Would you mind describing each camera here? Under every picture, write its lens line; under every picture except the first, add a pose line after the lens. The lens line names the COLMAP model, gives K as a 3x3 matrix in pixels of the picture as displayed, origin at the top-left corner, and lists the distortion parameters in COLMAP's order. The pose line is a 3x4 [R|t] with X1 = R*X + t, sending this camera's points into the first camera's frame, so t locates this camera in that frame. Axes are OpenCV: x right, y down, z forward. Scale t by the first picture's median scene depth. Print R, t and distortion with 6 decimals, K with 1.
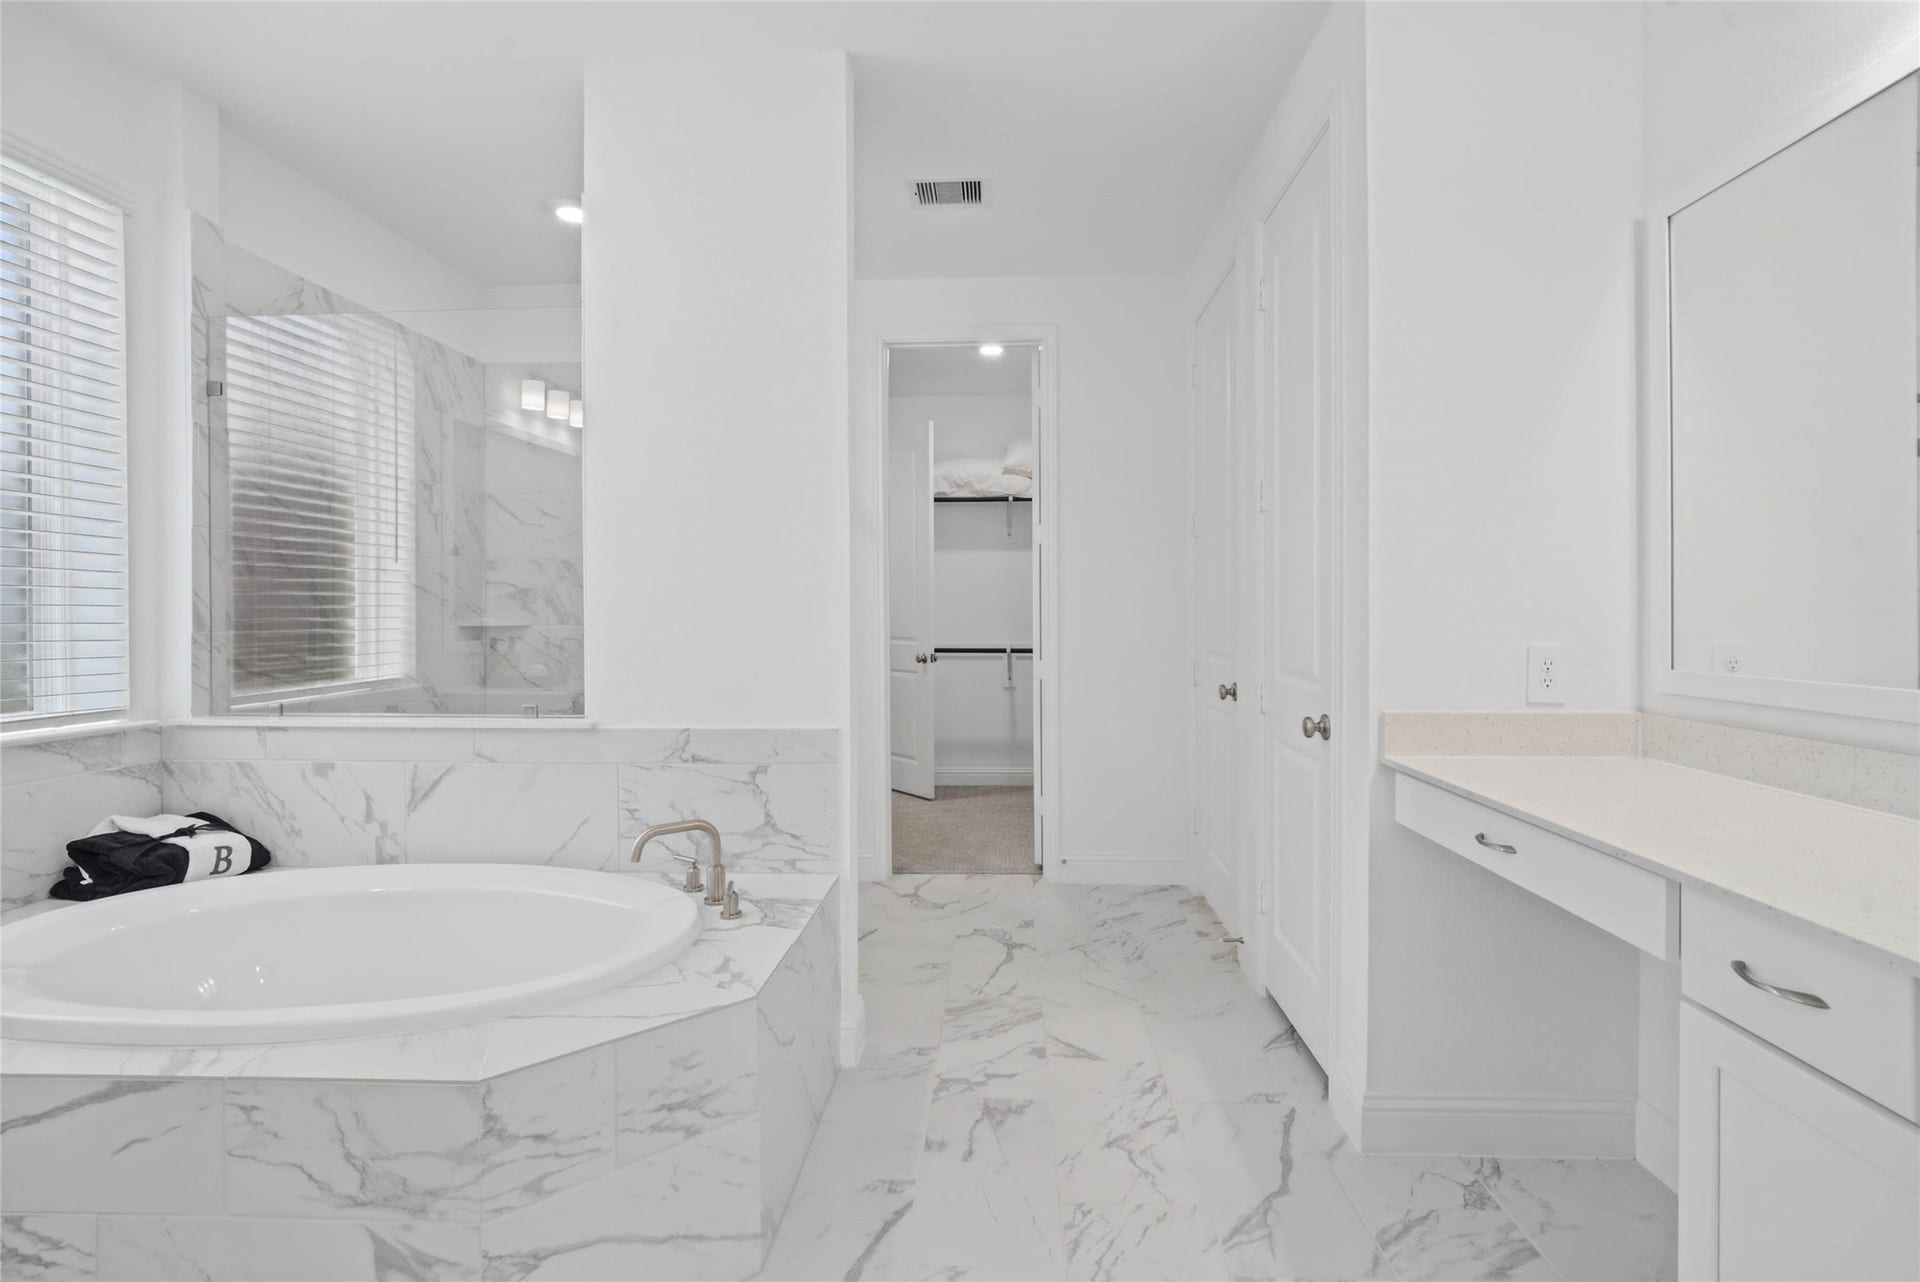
lens RADIAL K [[912.1, 0, 960.0], [0, 912.1, 641.0], [0, 0, 1]] dist [-0.005045, -0.000258]
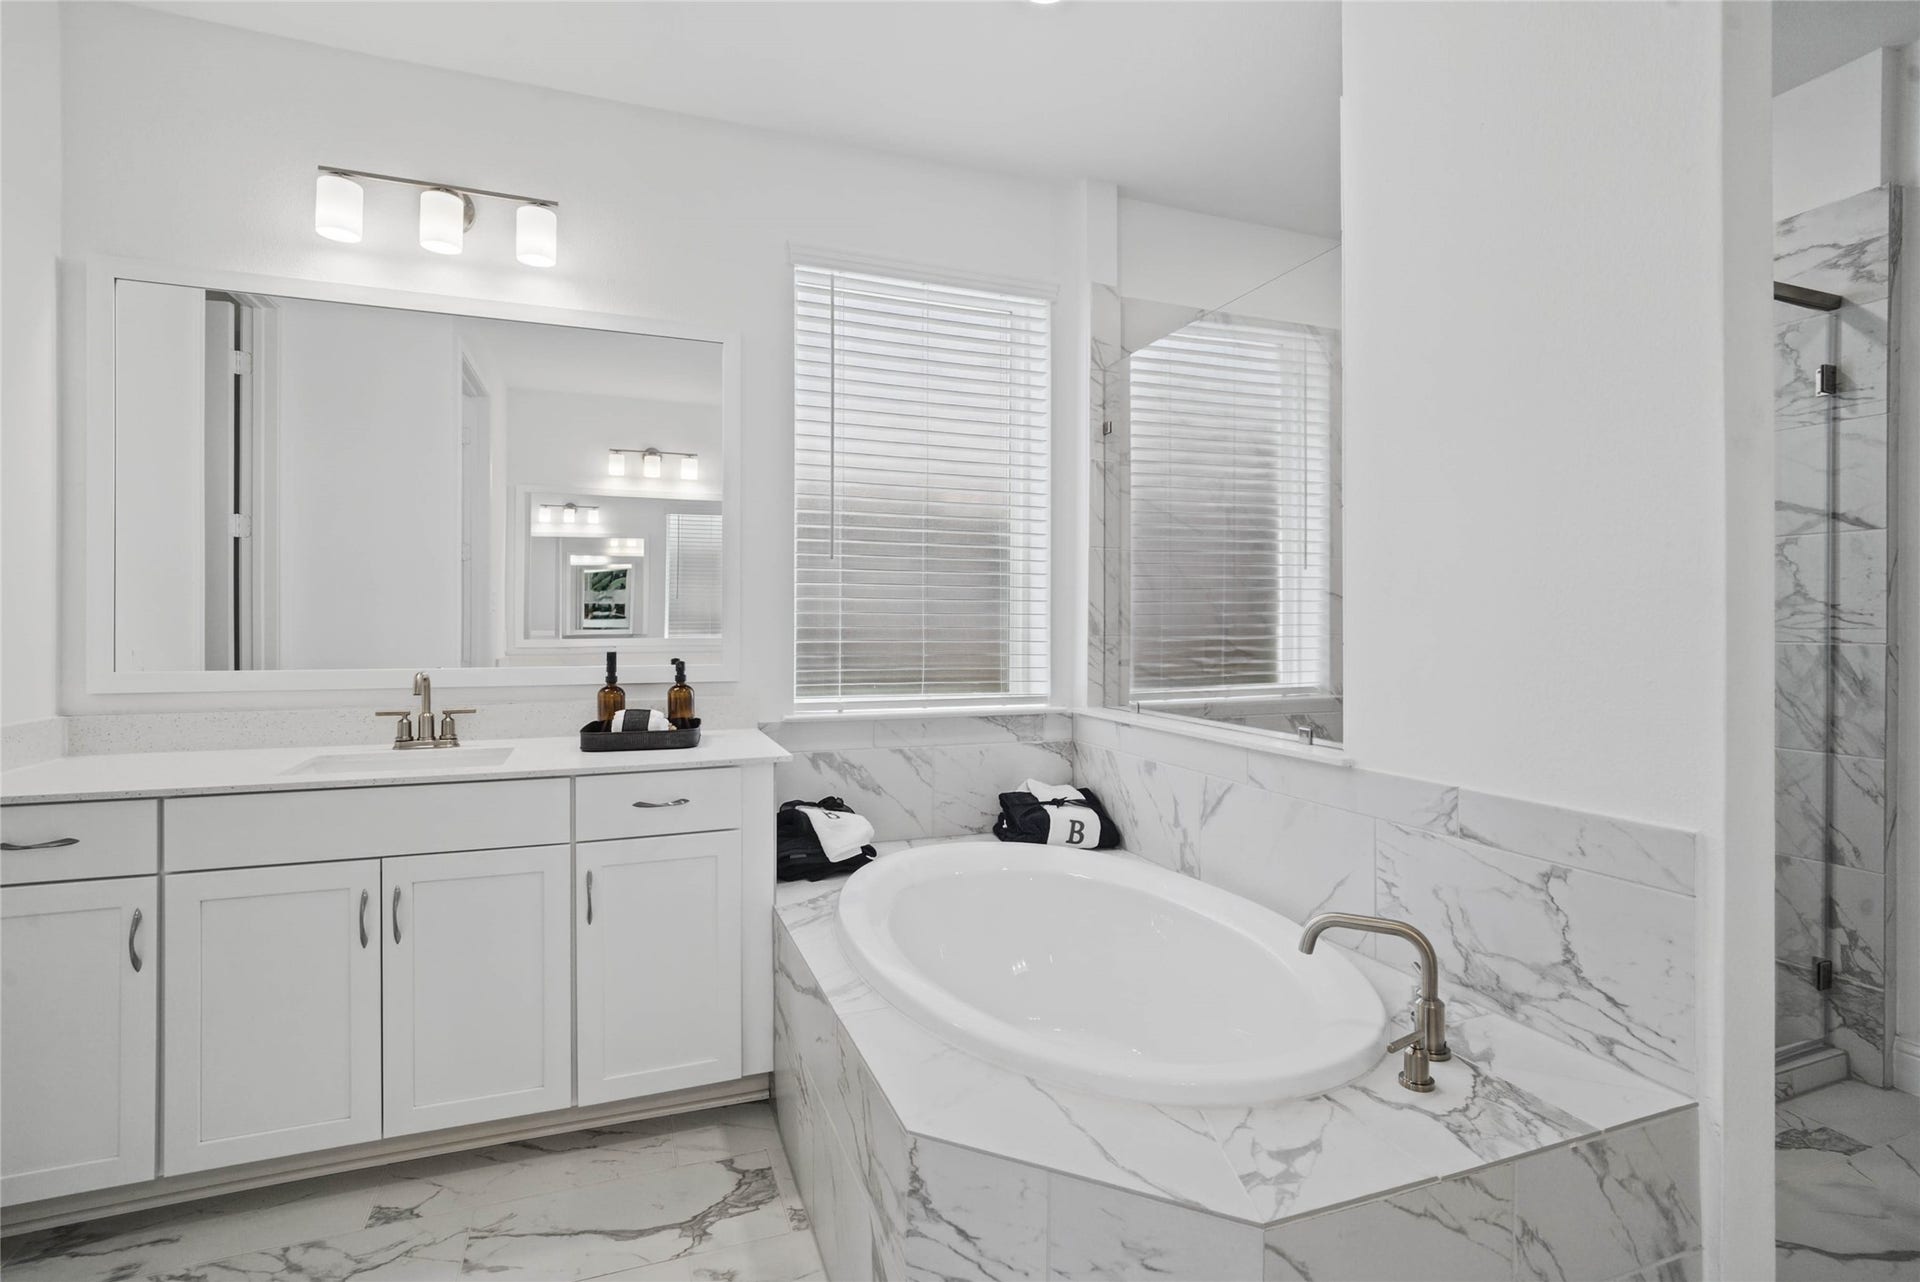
lens RADIAL K [[911.1, 0, 959.2], [0, 911.1, 631.8], [0, 0, 1]] dist [-0.003853, -0.000530]
pose [[0.406253, 0.013901, -0.913655, 0.180680], [-0.029969, 0.999549, 0.001883, -0.012795], [0.913269, 0.026616, 0.406486, 0.367905]]
